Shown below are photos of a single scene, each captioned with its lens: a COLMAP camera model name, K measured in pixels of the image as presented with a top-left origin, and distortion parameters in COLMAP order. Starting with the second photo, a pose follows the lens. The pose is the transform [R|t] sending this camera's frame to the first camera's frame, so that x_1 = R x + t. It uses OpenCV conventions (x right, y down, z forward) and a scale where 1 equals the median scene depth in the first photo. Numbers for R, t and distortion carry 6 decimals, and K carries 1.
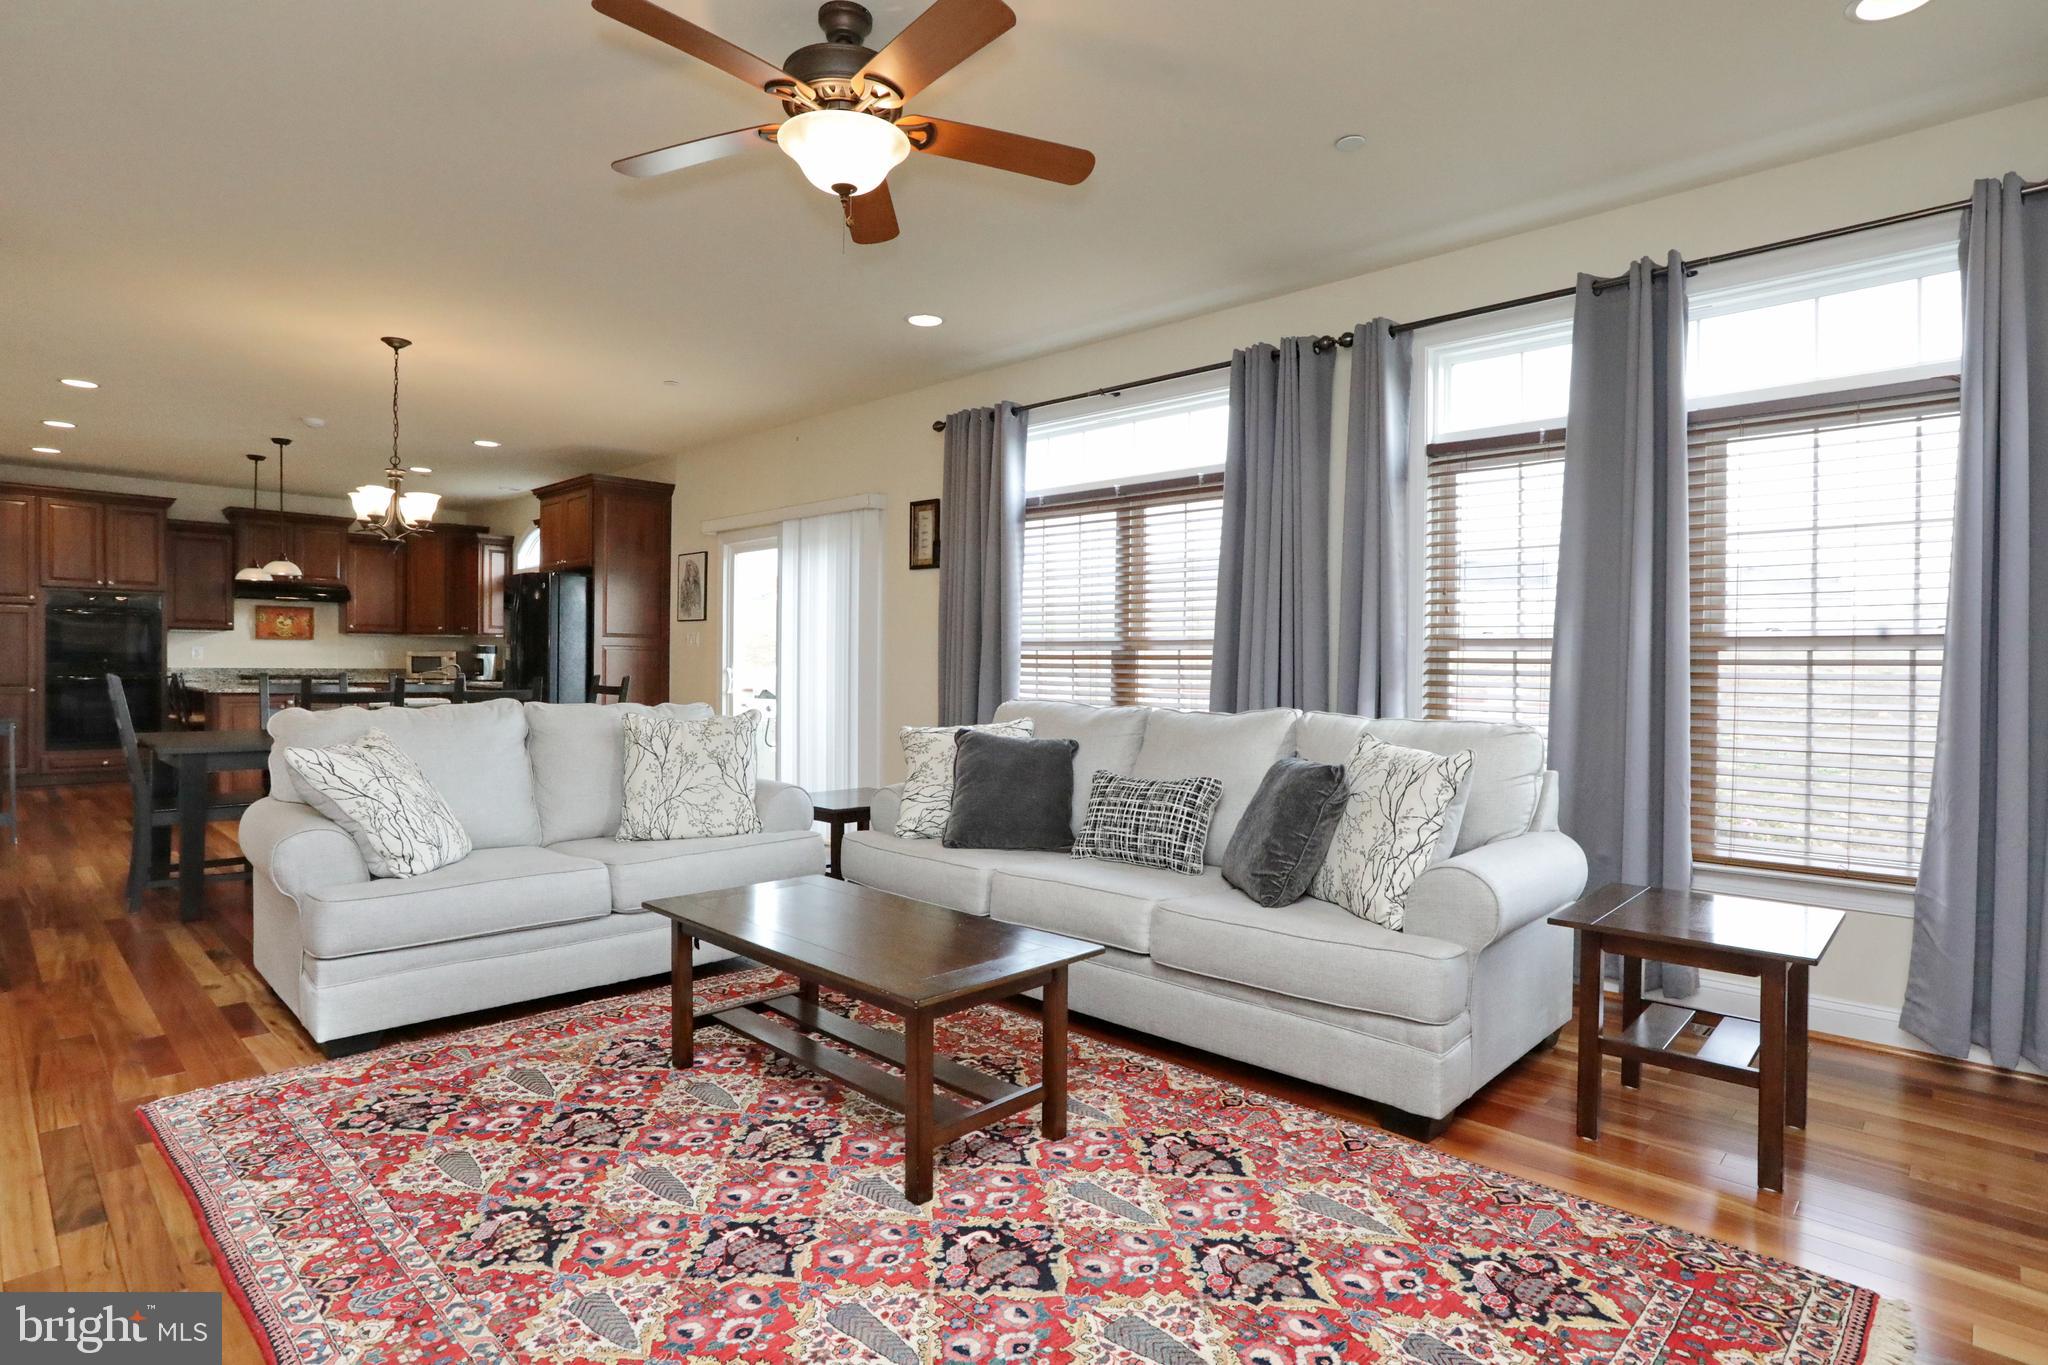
lens RADIAL K [[1030.6, 0, 1011.4], [0, 1030.6, 671.1], [0, 0, 1]] dist [-0.003100, 0.000697]
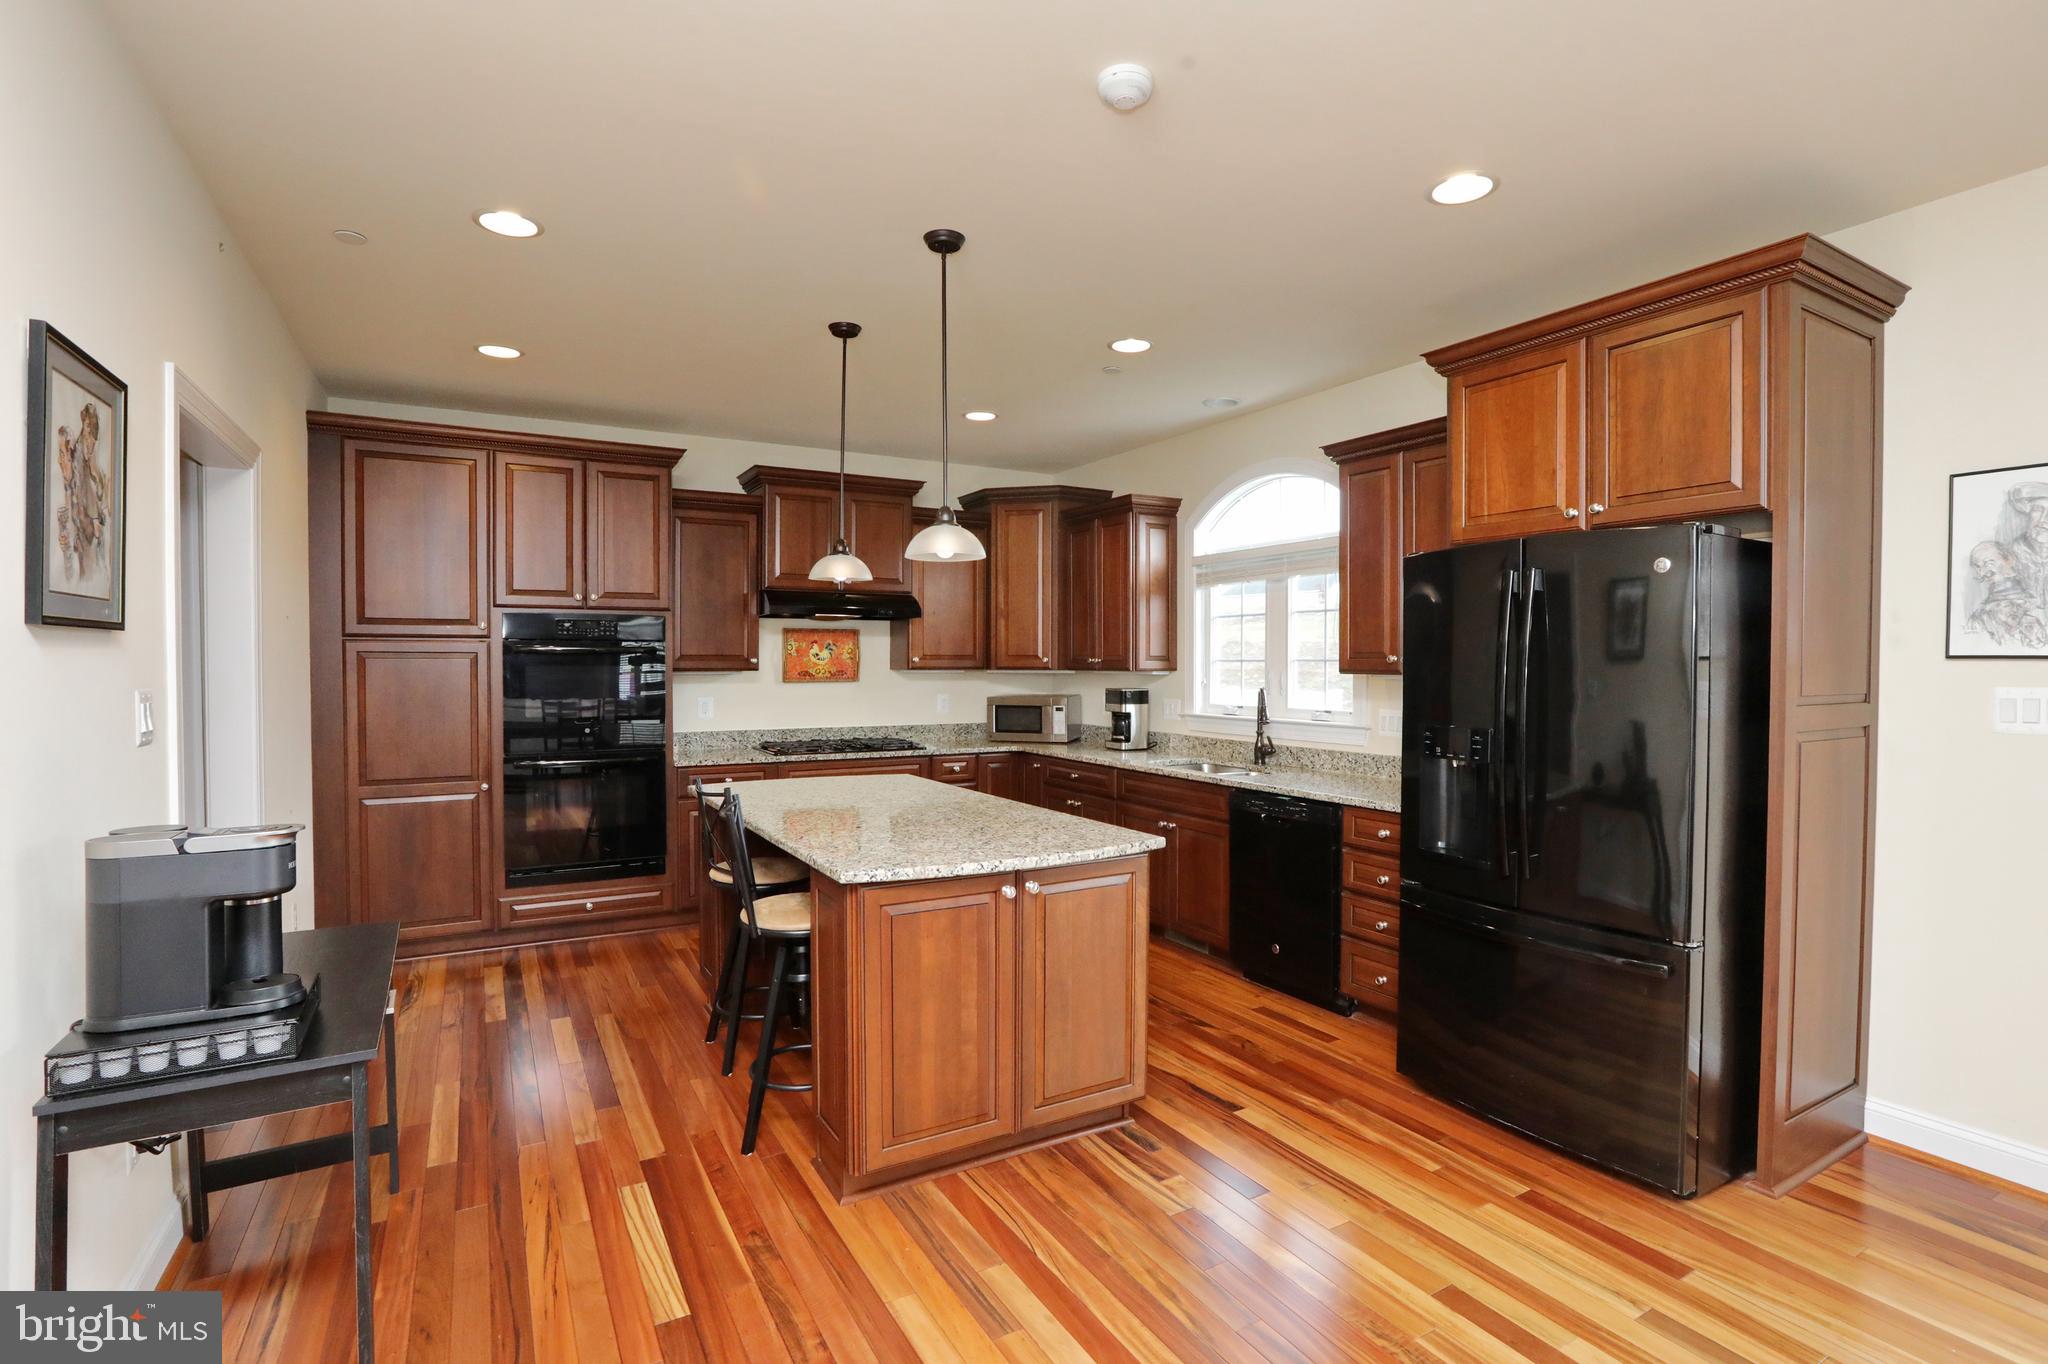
lens RADIAL K [[985.2, 0, 1037.3], [0, 985.2, 673.0], [0, 0, 1]] dist [-0.049942, 0.002865]
pose [[0.963153, -0.007288, -0.268856, -0.440808], [0.007844, 0.999969, 0.000995, -0.037515], [0.268841, -0.003068, 0.963180, 0.486822]]
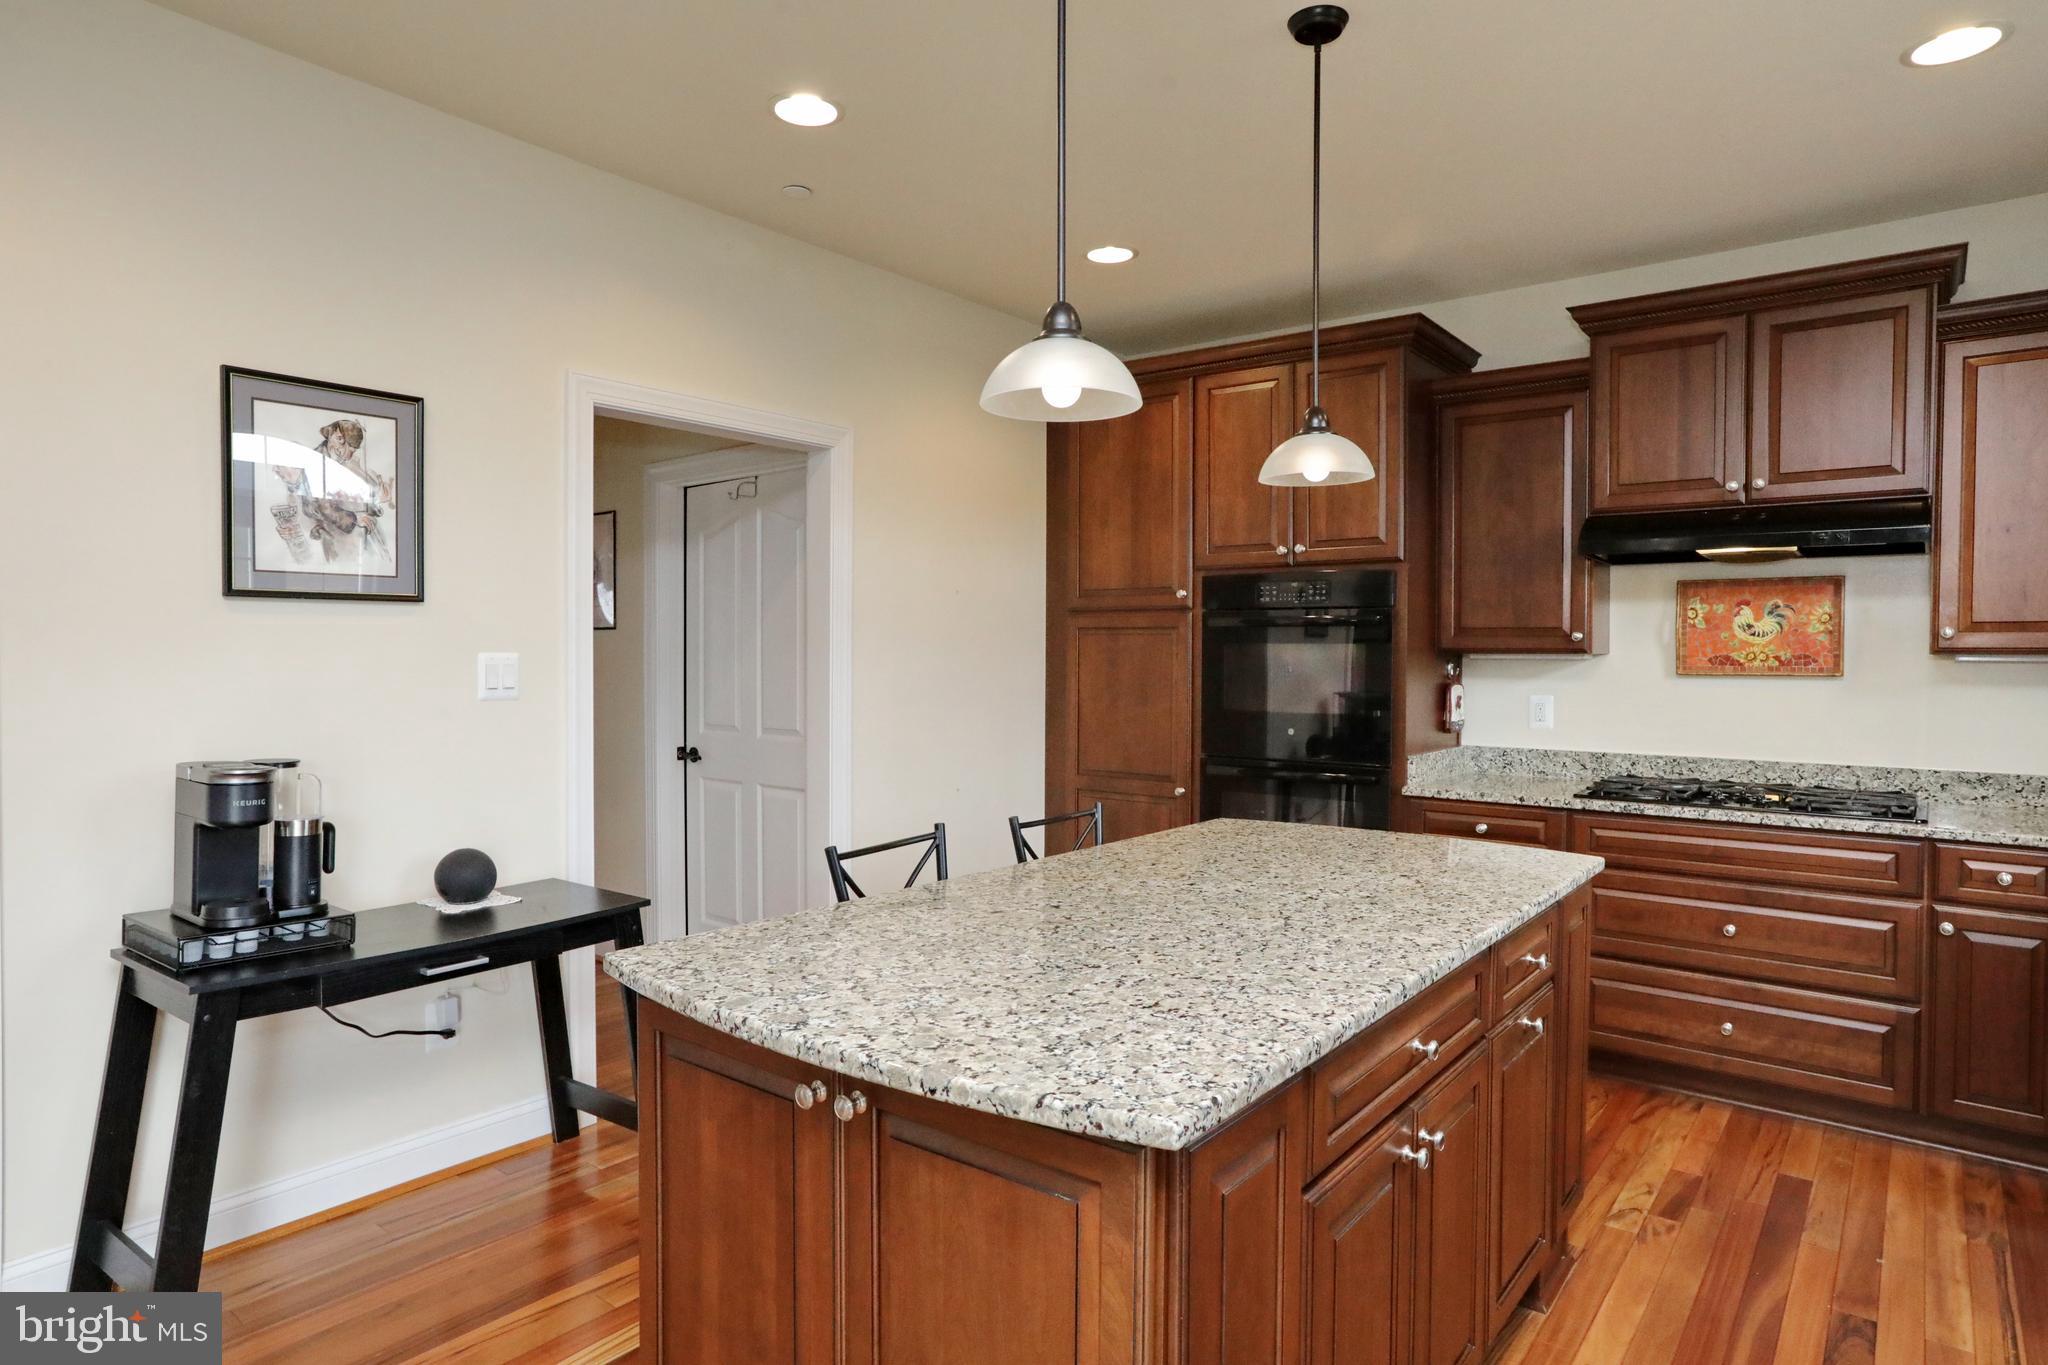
lens RADIAL K [[1167.2, 0, 1006.6], [0, 1167.2, 675.9], [0, 0, 1]] dist [-0.027841, 0.008154]
pose [[0.094200, 0.009101, -0.995512, -0.369824], [-0.010401, 0.999913, 0.008157, -0.032867], [0.995499, 0.009586, 0.094287, 0.753705]]
